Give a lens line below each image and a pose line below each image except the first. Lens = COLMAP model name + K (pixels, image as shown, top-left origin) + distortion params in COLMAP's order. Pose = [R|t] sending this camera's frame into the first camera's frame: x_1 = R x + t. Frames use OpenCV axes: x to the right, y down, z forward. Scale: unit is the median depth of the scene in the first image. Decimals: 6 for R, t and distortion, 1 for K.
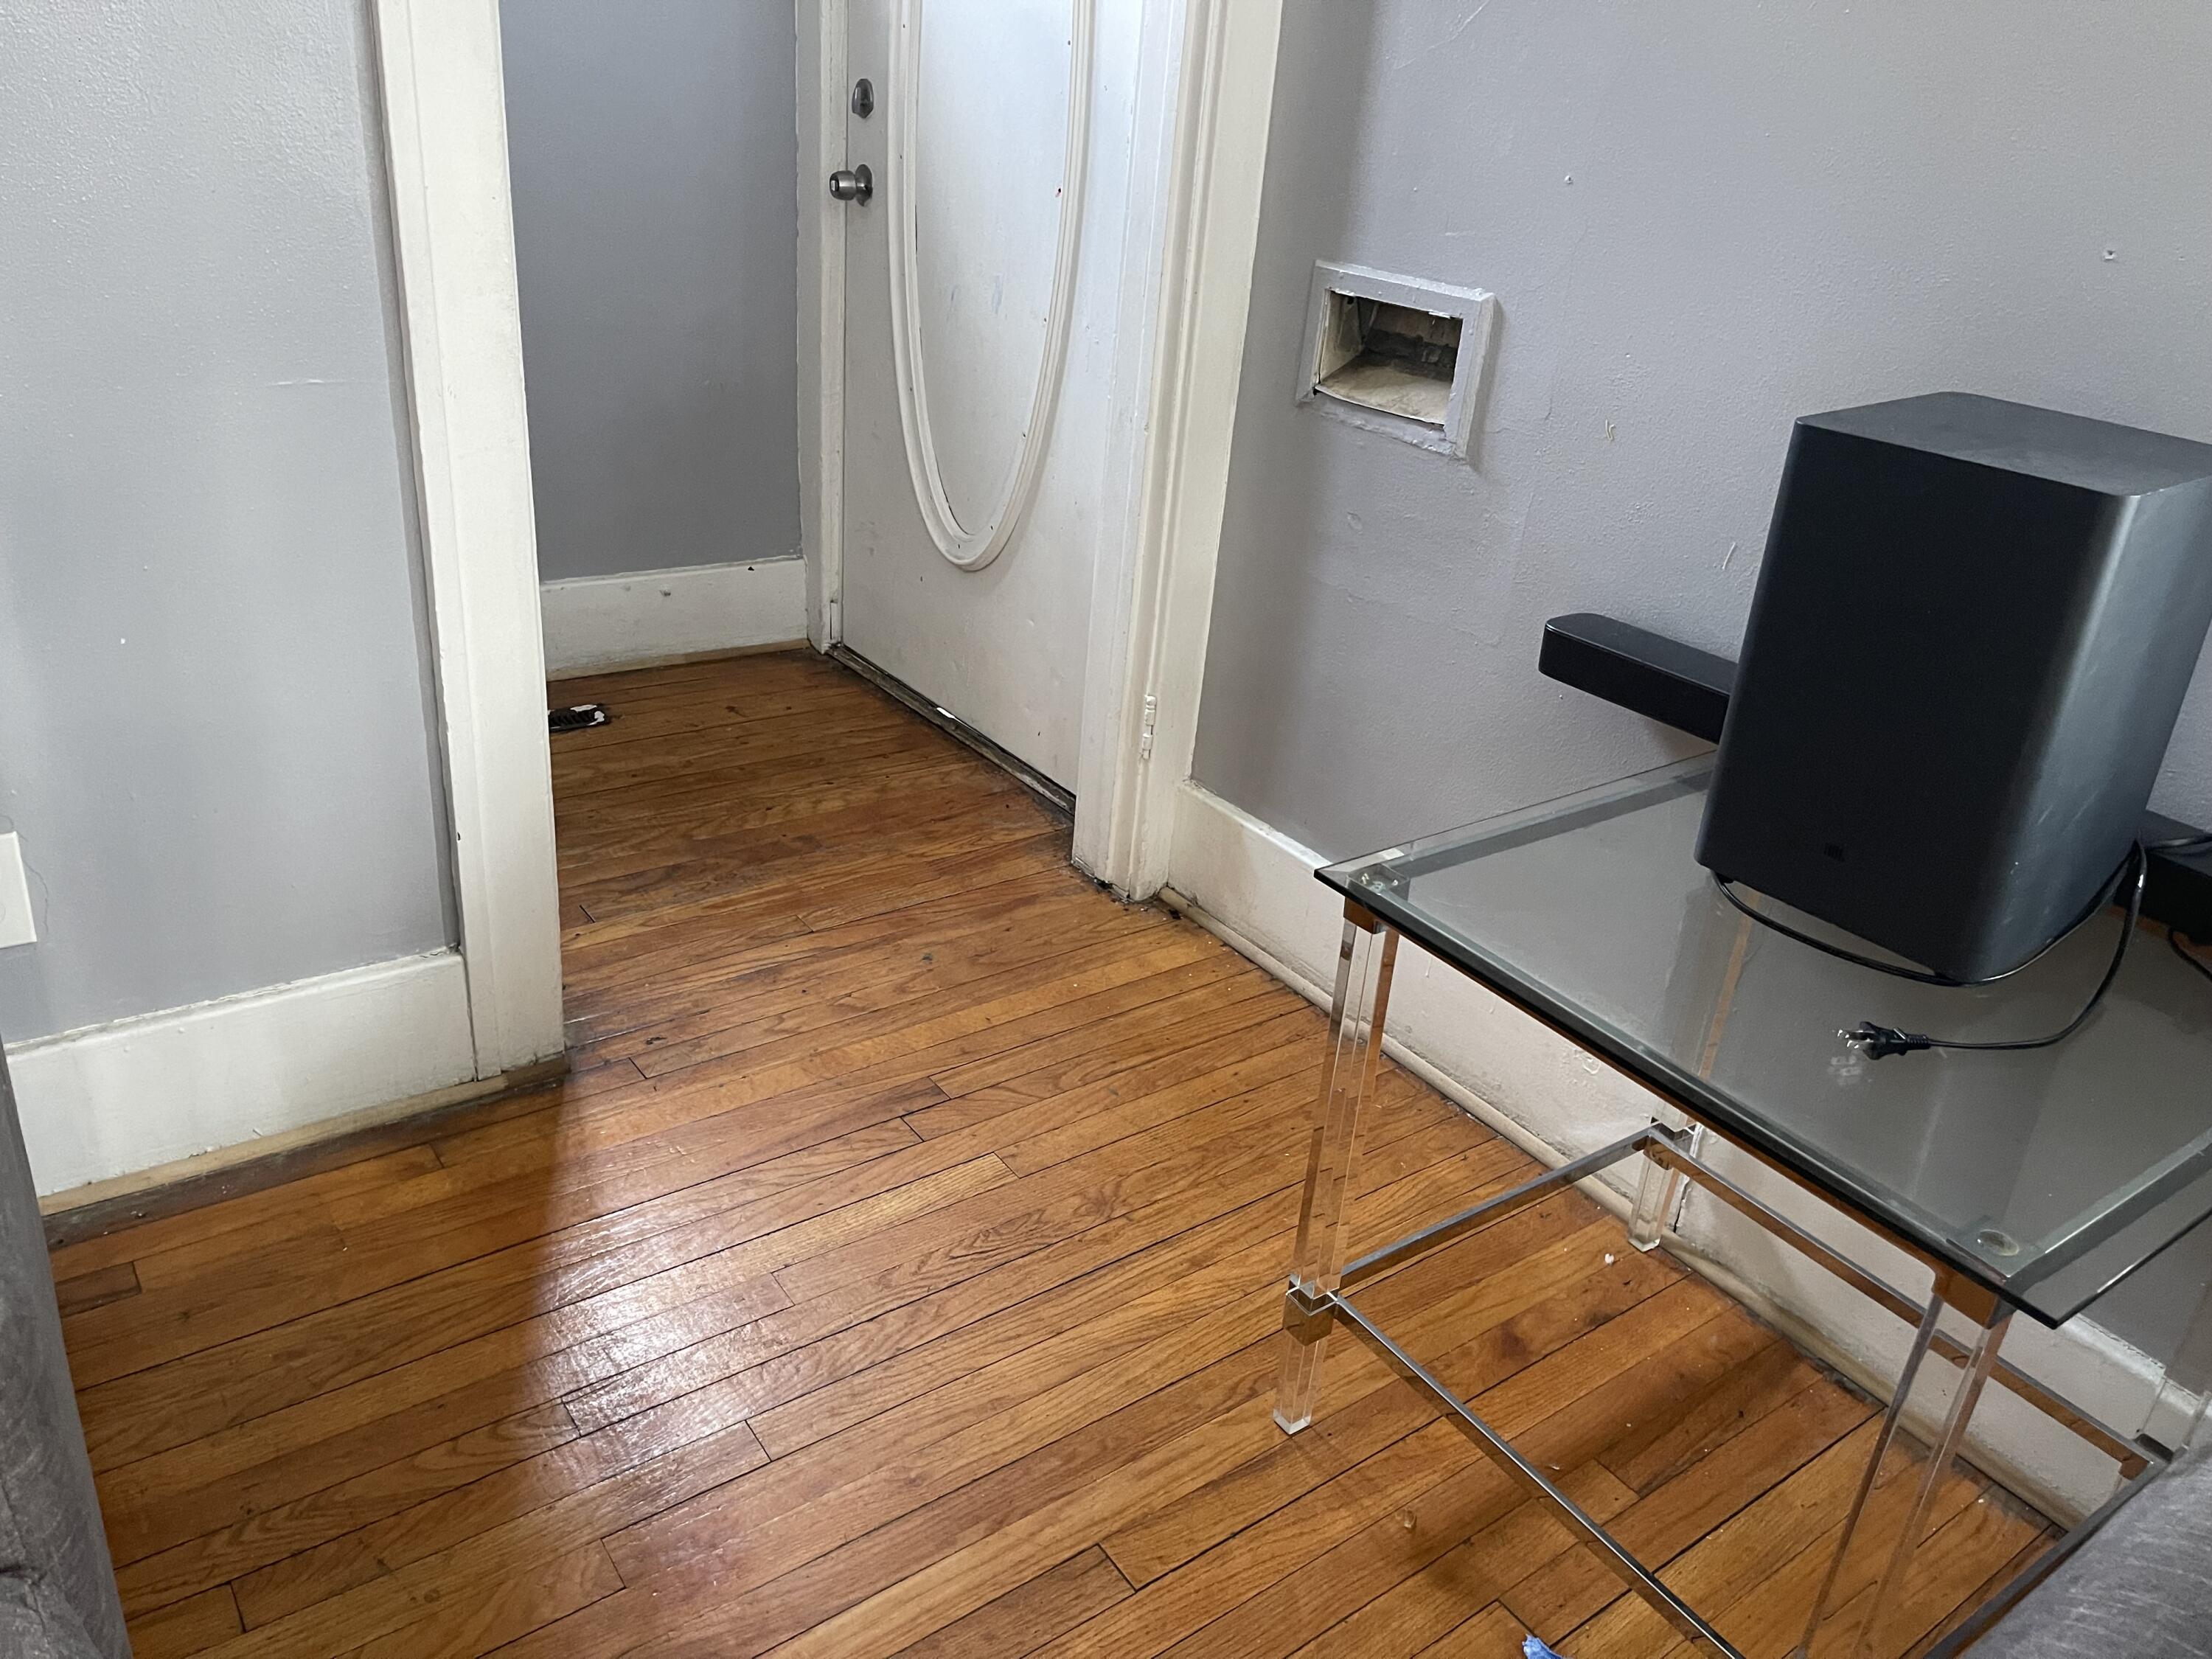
lens RADIAL K [[1653.0, 0, 1118.1], [0, 1653.0, 809.3], [0, 0, 1]] dist [0.064422, -0.078920]
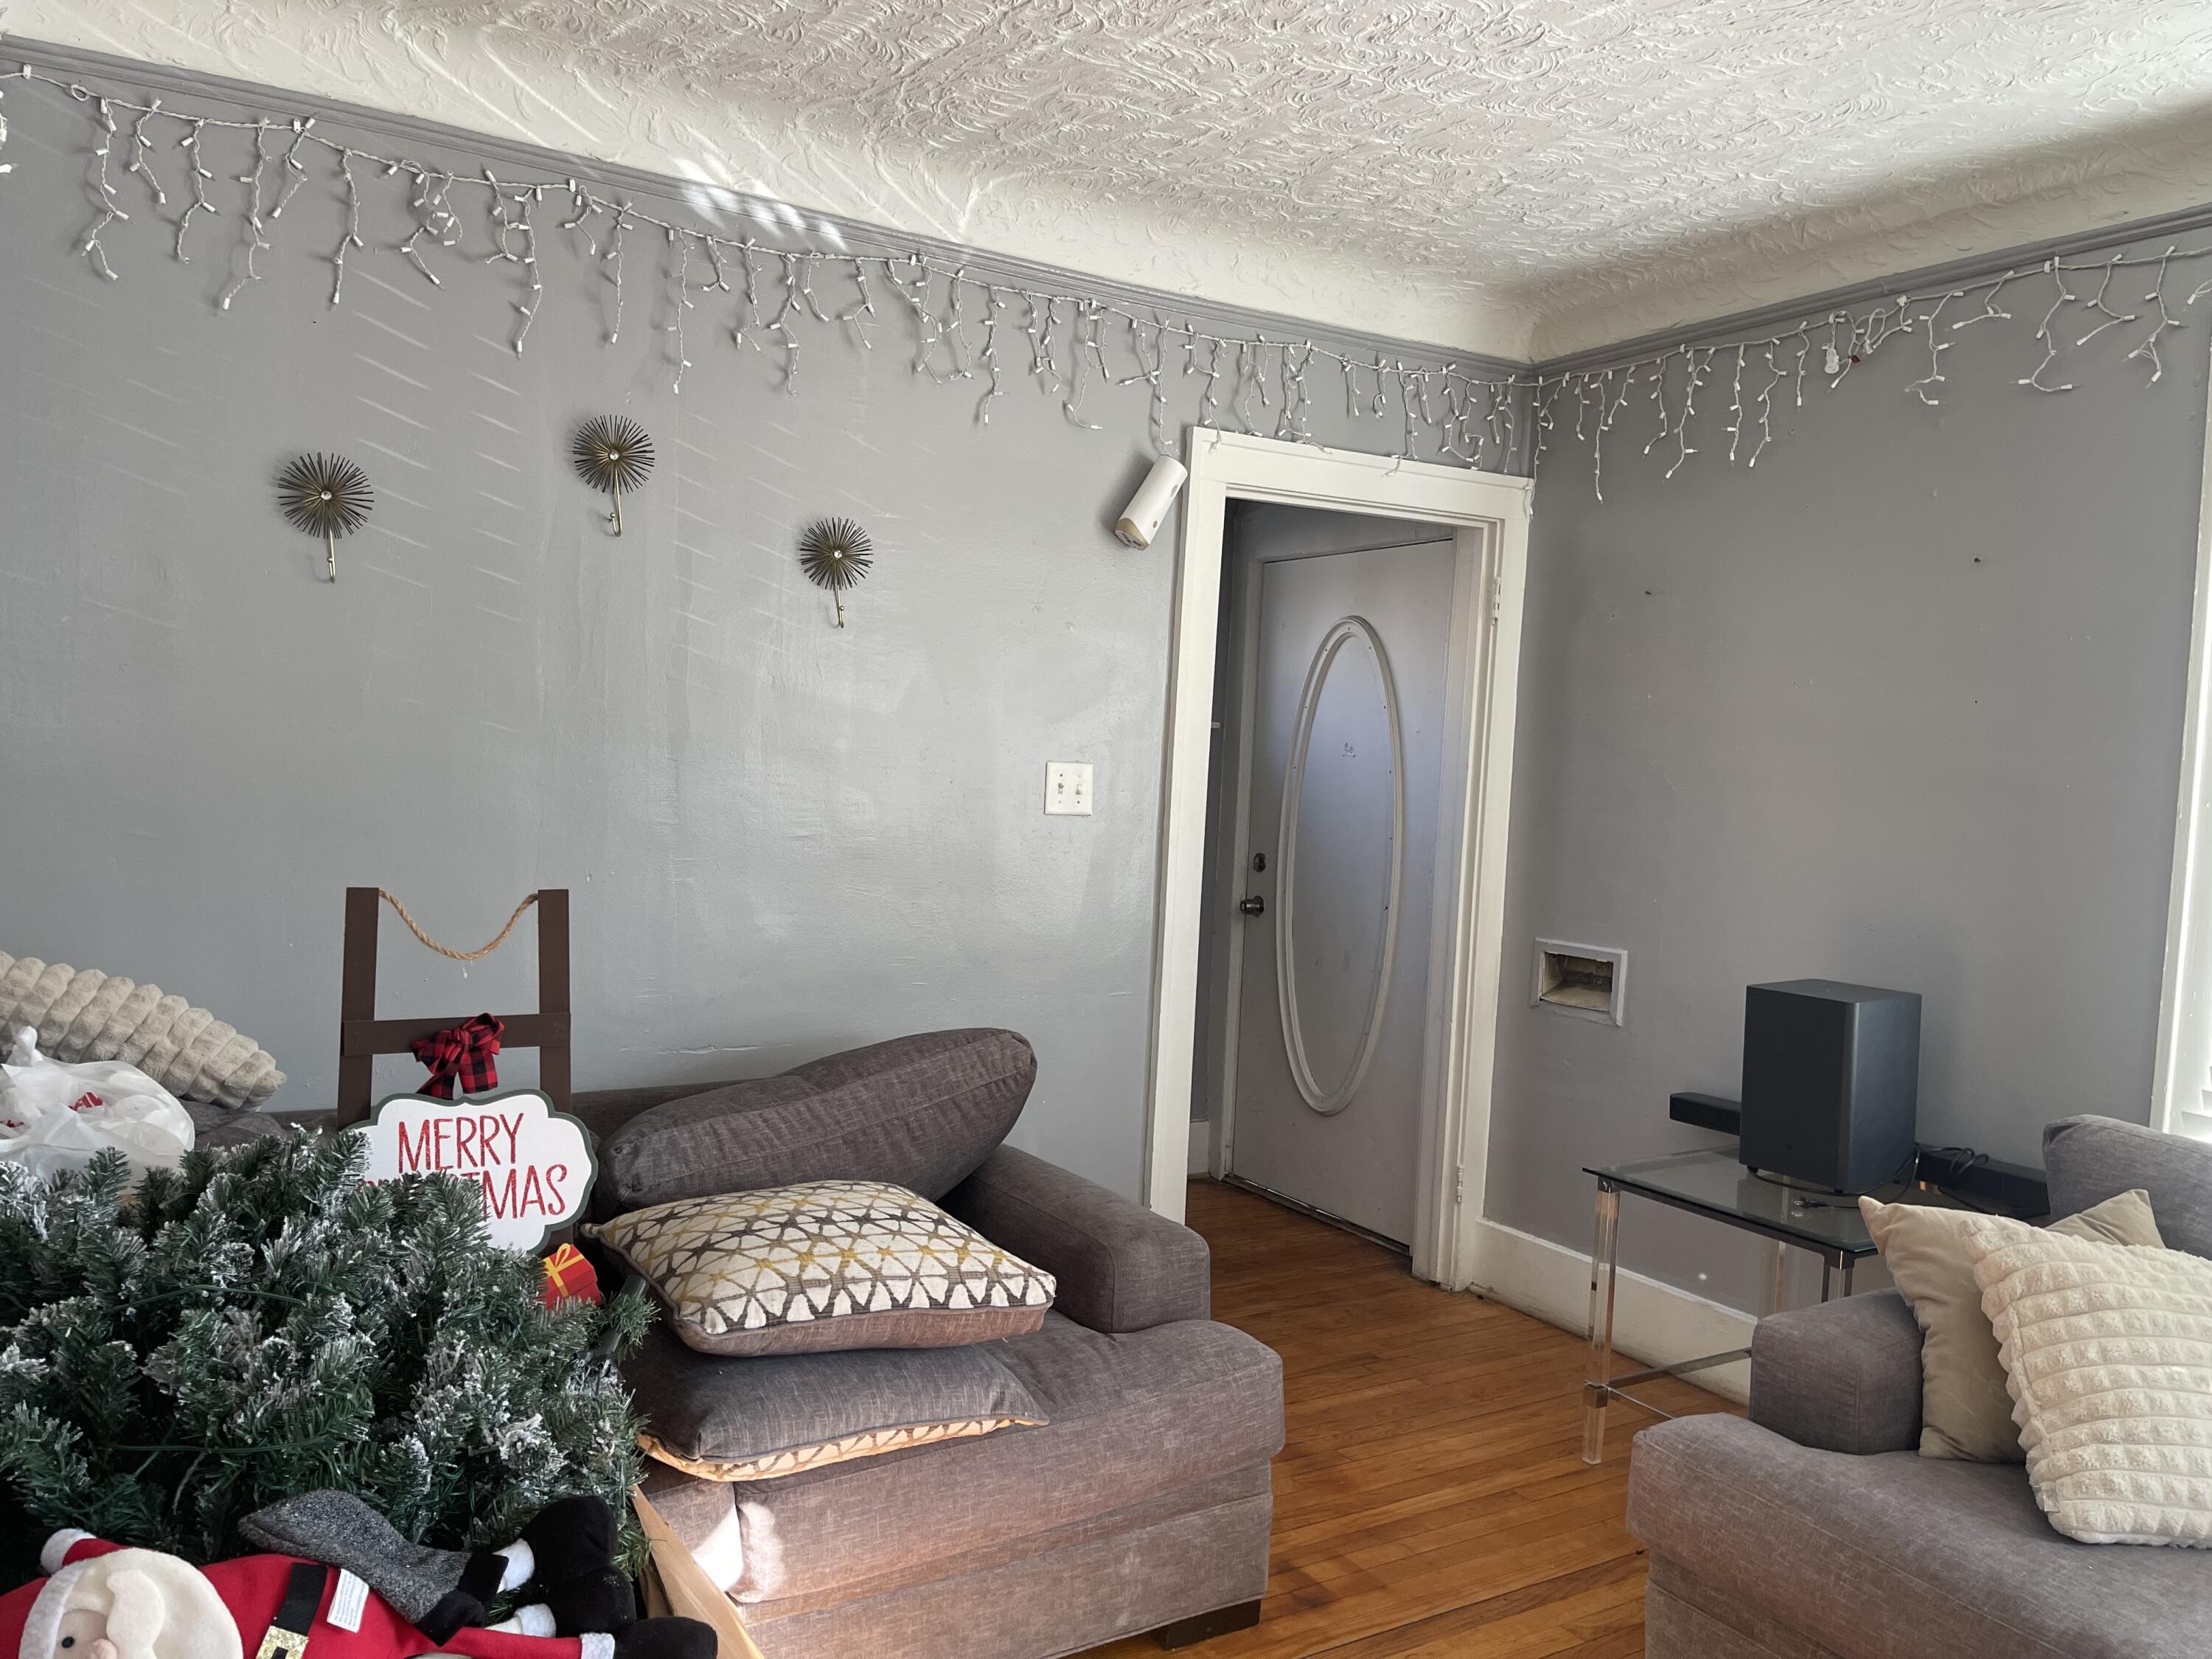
lens RADIAL K [[1653.0, 0, 1113.1], [0, 1653.0, 832.5], [0, 0, 1]] dist [0.064422, -0.078920]
pose [[0.996381, -0.027836, -0.080314, -0.168439], [-0.005007, 0.923997, -0.382367, 0.243477], [0.084853, 0.381385, 0.920514, -0.710557]]
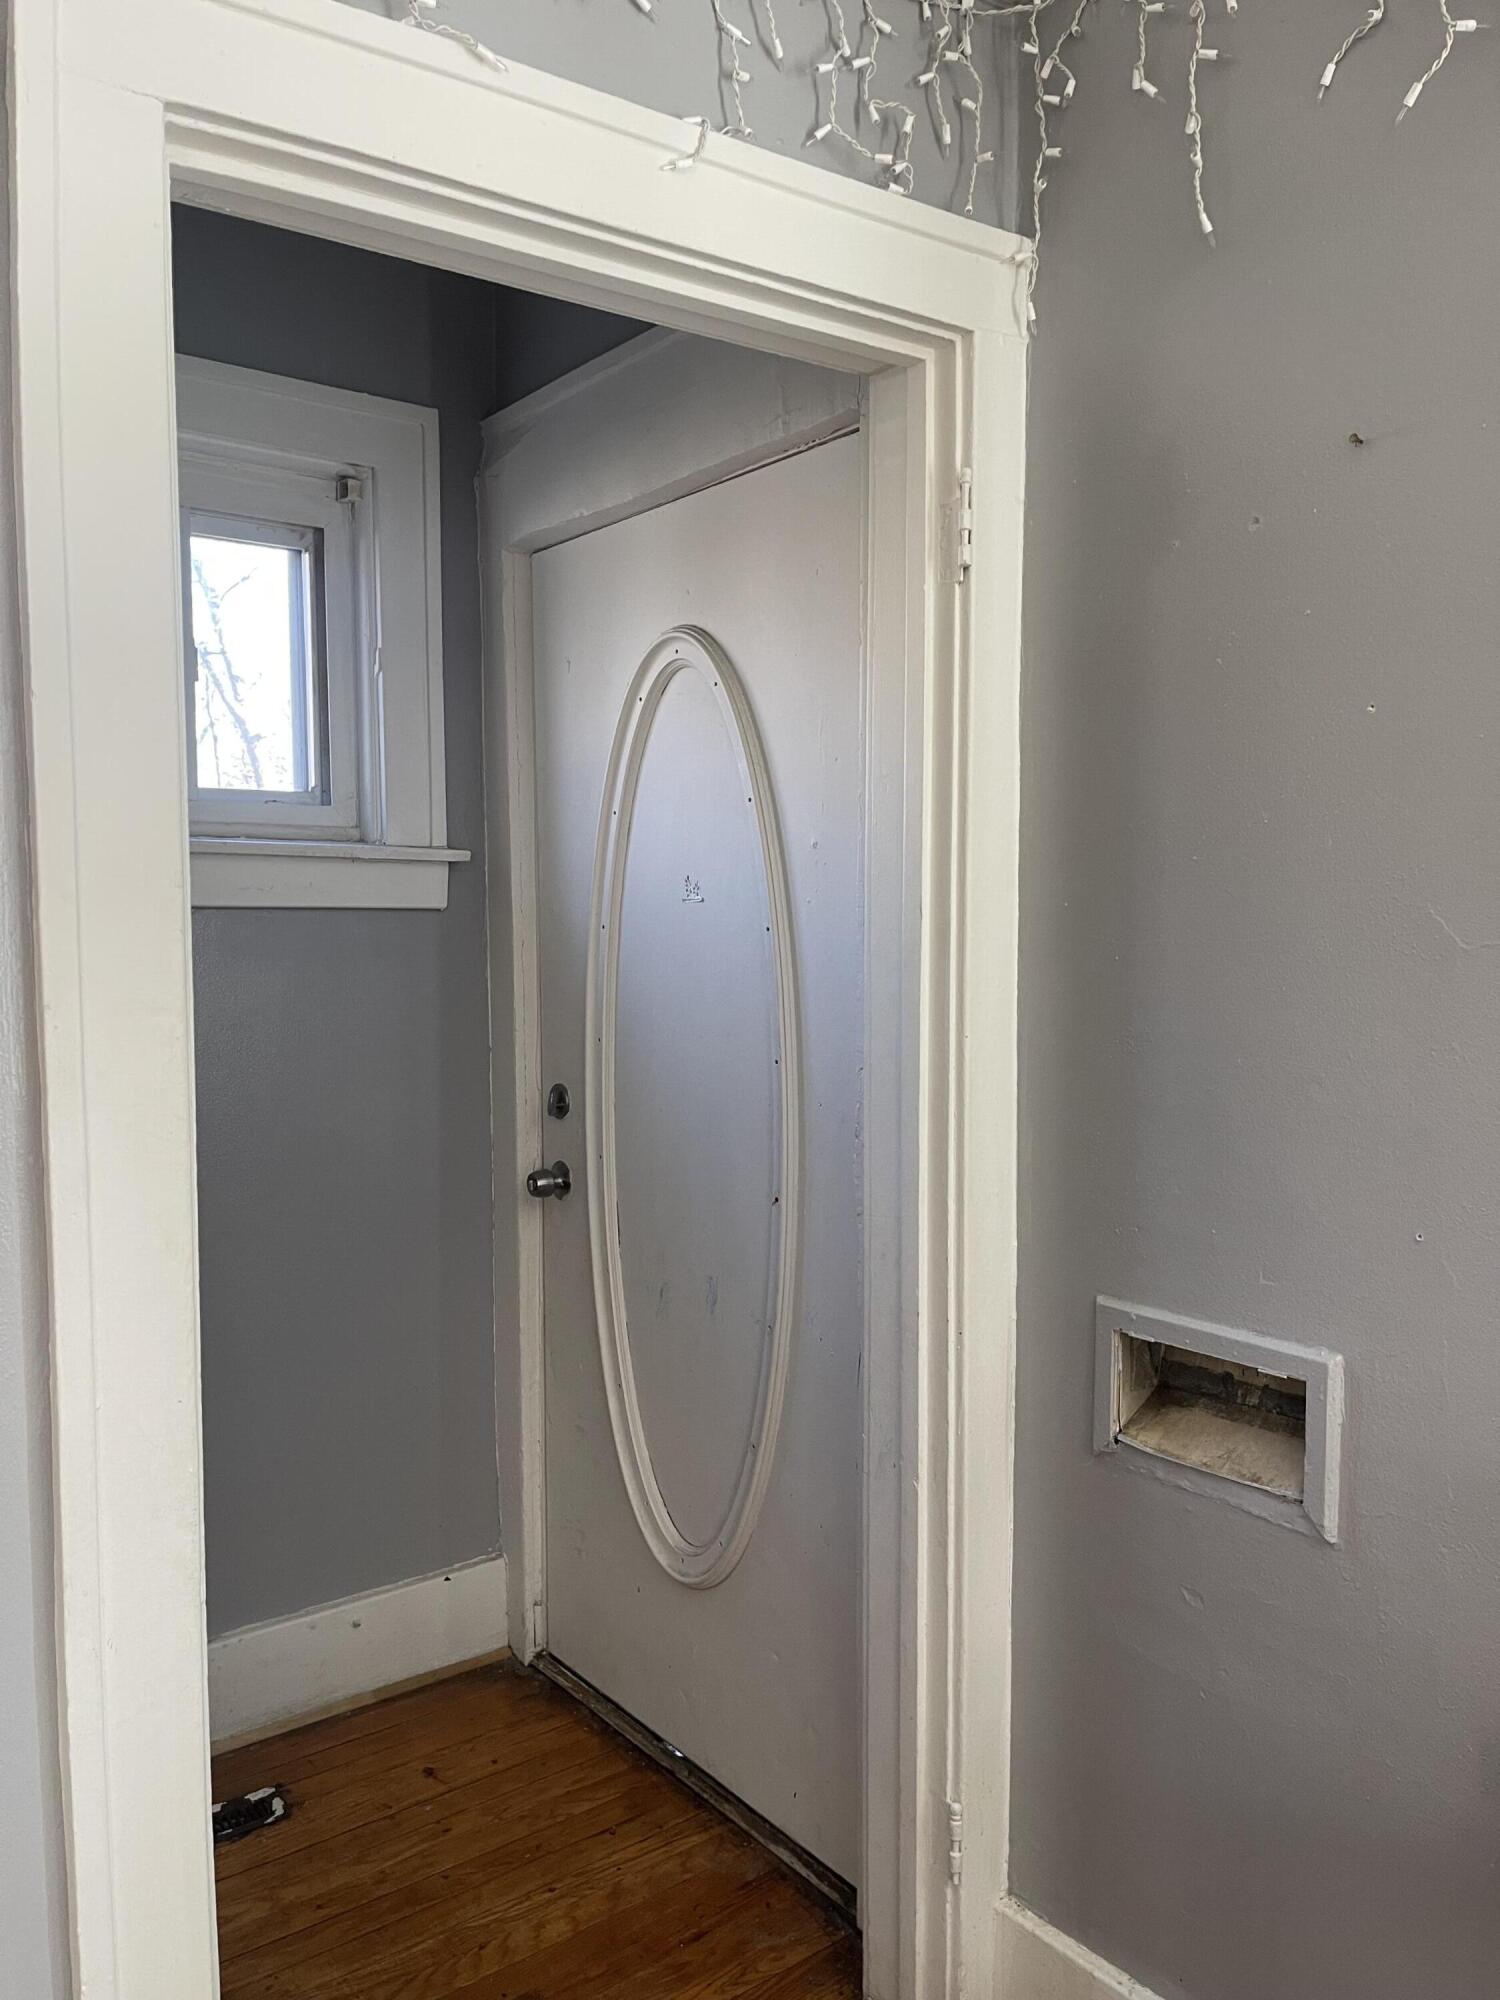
lens RADIAL K [[1494.6, 0, 744.3], [0, 1494.6, 1015.3], [0, 0, 1]] dist [0.064422, -0.078920]
pose [[0.996076, -0.087190, 0.015206, -0.049874], [0.086916, 0.931221, -0.353939, -0.144095], [0.016700, 0.353871, 0.935145, 0.132194]]
